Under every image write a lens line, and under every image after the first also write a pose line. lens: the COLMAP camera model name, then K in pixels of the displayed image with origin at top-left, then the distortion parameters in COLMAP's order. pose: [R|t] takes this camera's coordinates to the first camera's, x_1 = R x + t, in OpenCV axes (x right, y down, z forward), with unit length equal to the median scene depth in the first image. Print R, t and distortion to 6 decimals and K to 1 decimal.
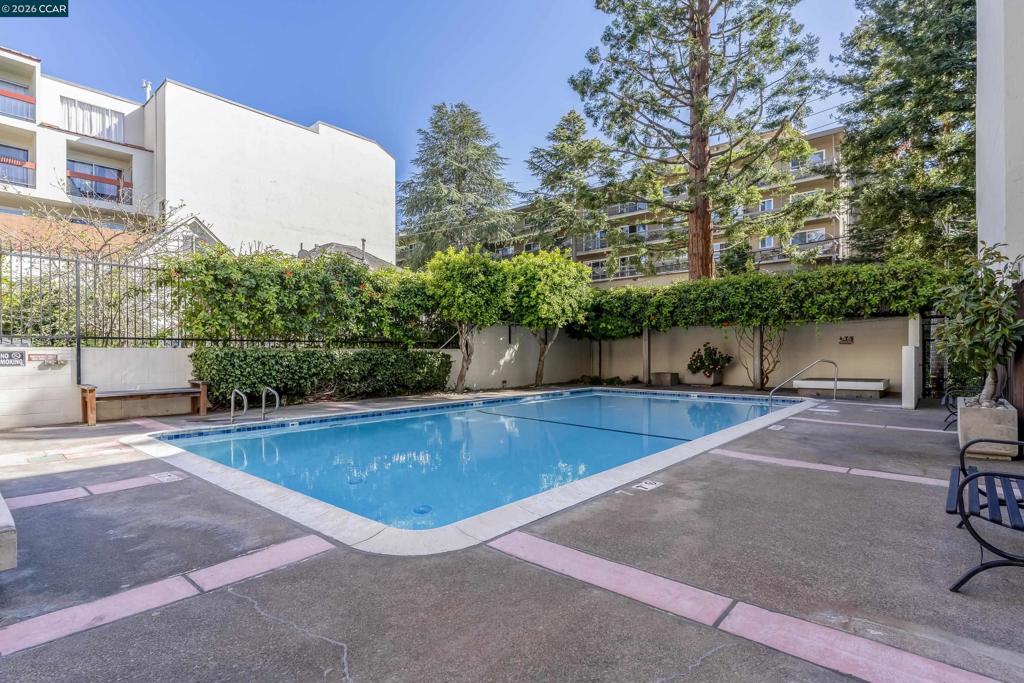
lens RADIAL K [[513.3, 0, 506.4], [0, 513.3, 351.6], [0, 0, 1]] dist [0.003214, 0.000528]
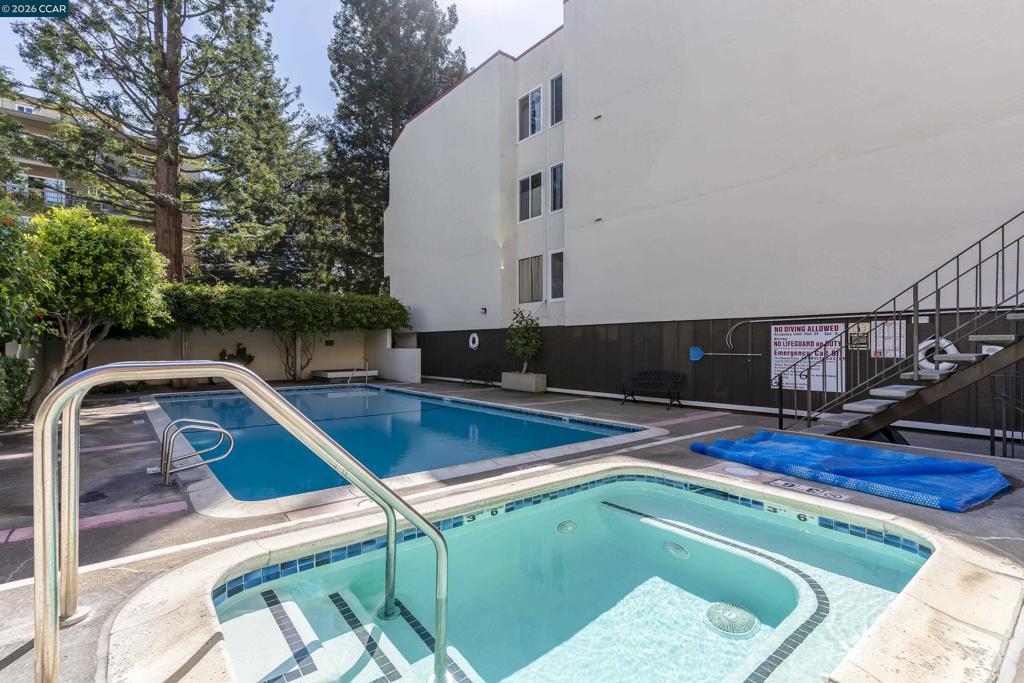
lens RADIAL K [[485.5, 0, 511.0], [0, 485.5, 343.8], [0, 0, 1]] dist [0.001625, 0.000186]
pose [[0.185364, 0.002437, 0.982667, -0.388304], [-0.001436, 0.999997, -0.002209, -0.011568], [-0.982669, -0.001002, 0.185367, 0.175586]]
